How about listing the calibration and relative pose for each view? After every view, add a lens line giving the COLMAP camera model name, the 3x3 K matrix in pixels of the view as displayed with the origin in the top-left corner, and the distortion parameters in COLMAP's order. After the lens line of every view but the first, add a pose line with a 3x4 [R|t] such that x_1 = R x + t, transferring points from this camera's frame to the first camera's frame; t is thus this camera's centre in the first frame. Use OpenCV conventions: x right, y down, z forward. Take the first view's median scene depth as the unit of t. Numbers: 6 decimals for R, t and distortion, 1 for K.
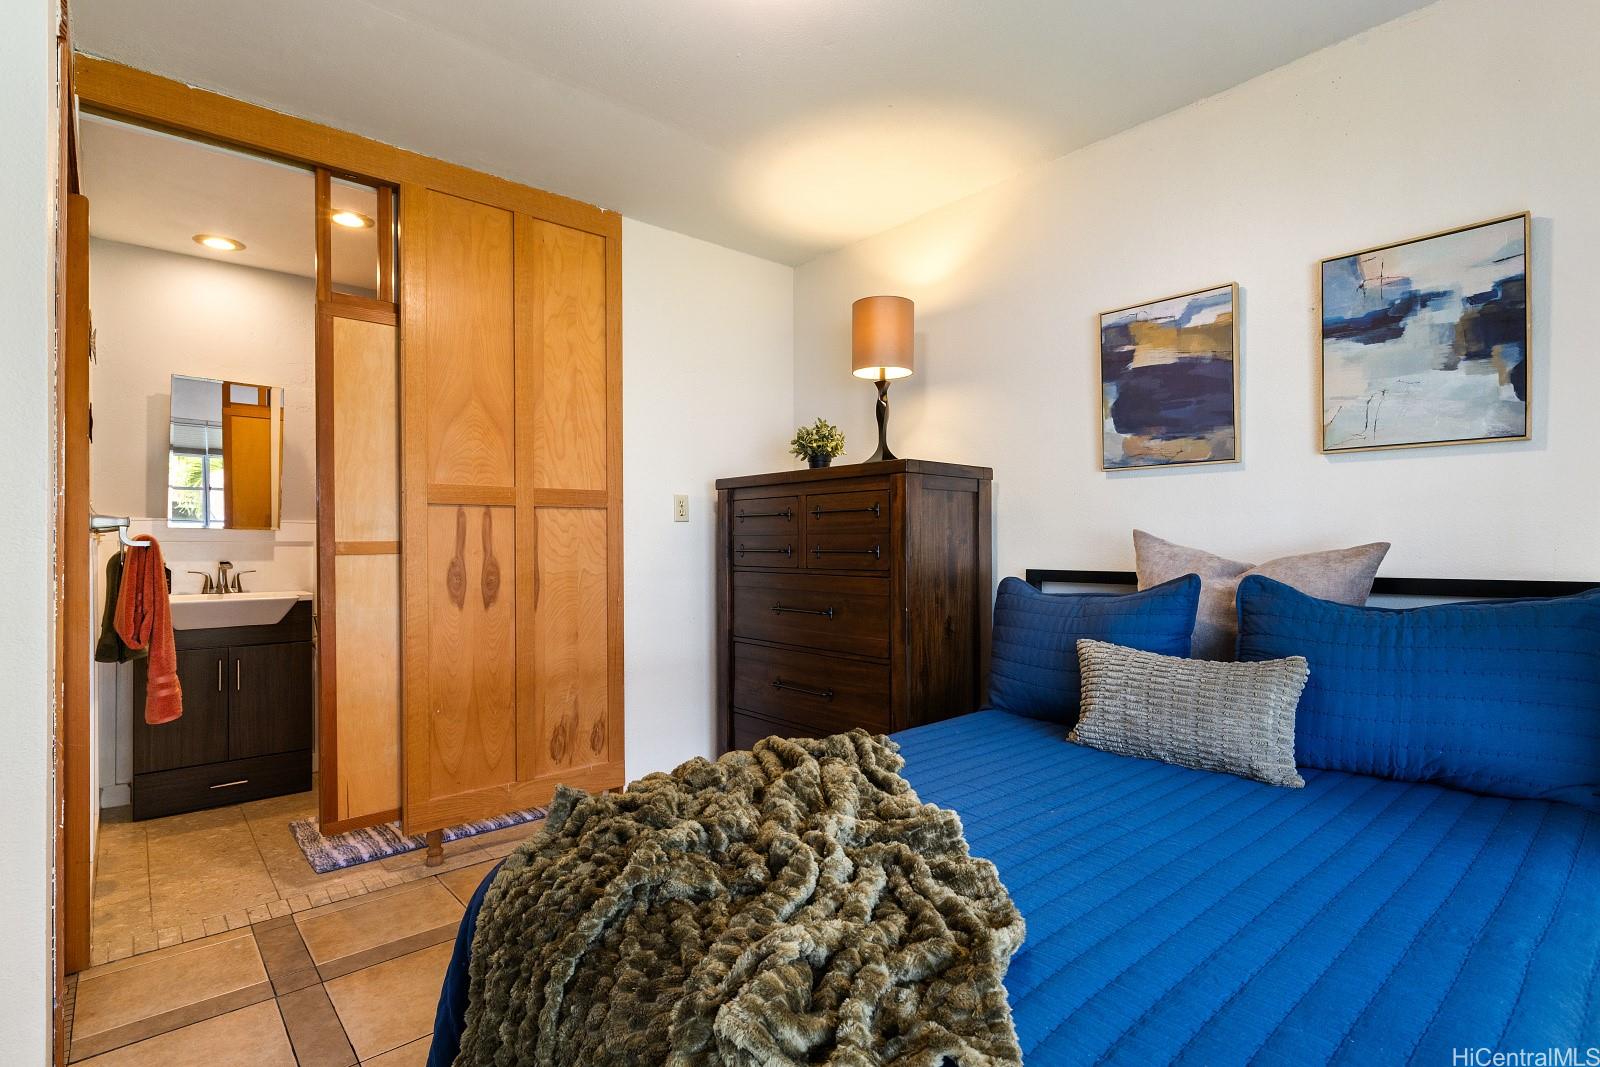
lens RADIAL K [[765.1, 0, 799.8], [0, 765.1, 536.6], [0, 0, 1]] dist [-0.001615, 0.000612]
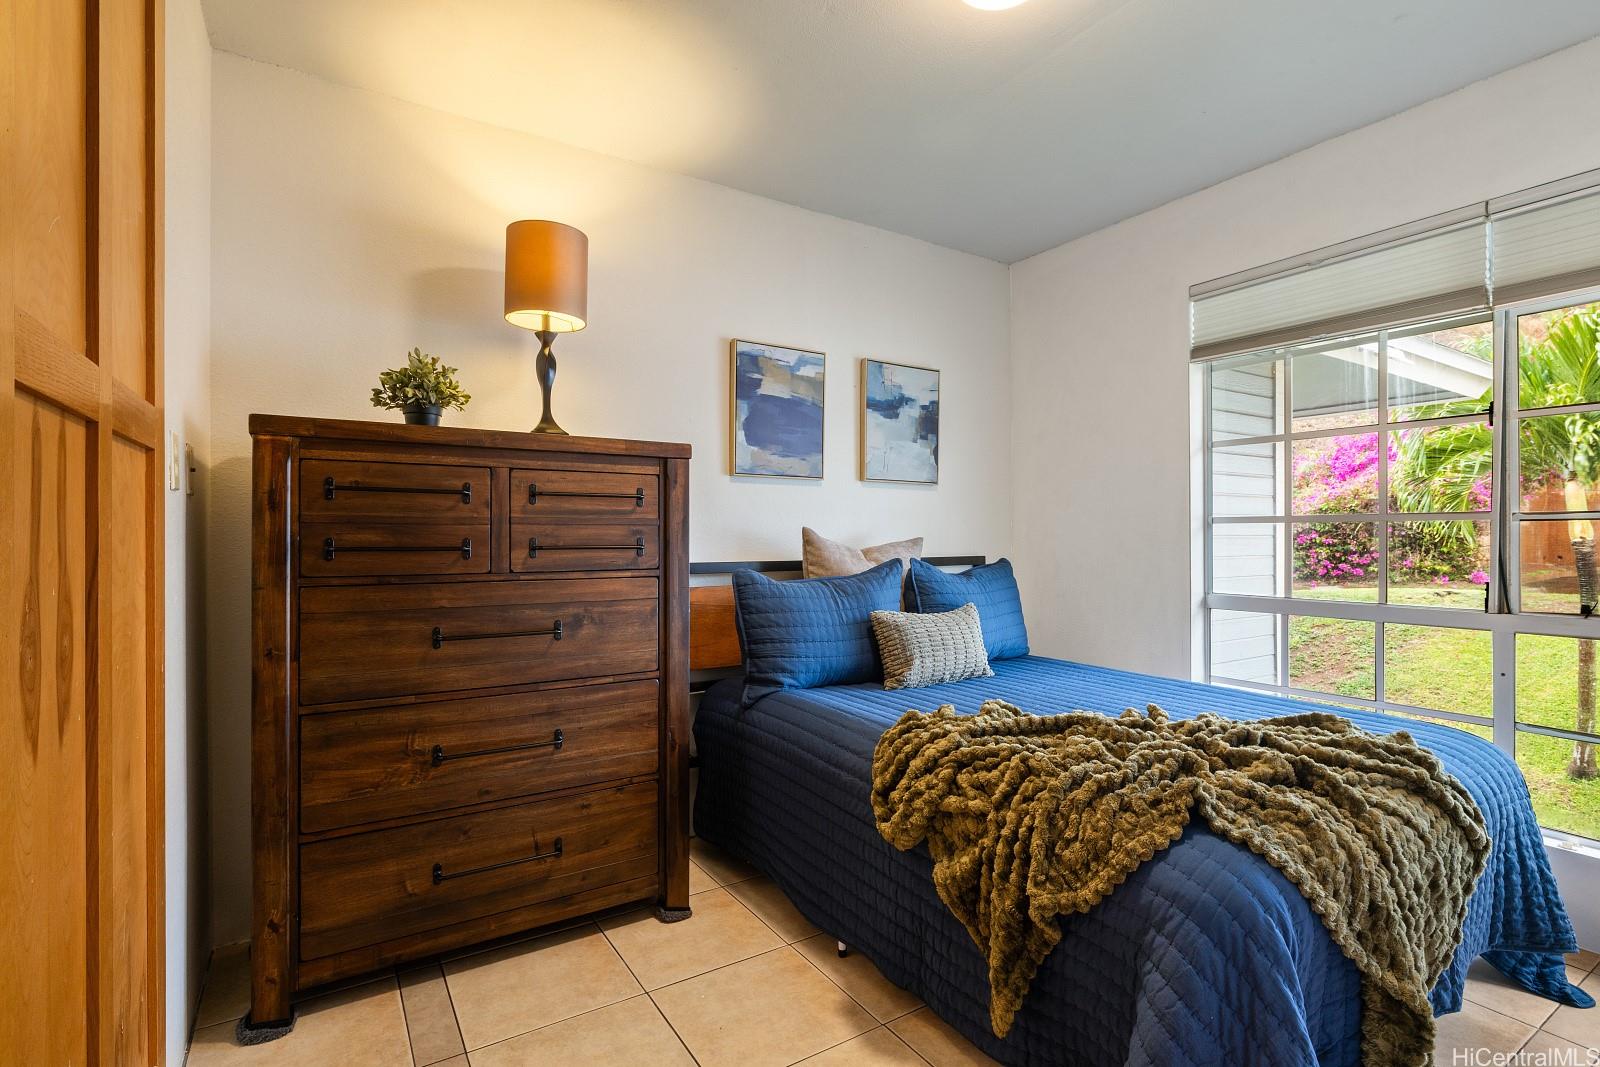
lens RADIAL K [[765.1, 0, 807.1], [0, 765.1, 538.6], [0, 0, 1]] dist [-0.001615, 0.000612]
pose [[0.153202, 0.003076, 0.988190, -0.804803], [-0.003331, 0.999991, -0.002596, 0.013722], [-0.988189, -0.002894, 0.153211, 0.787292]]
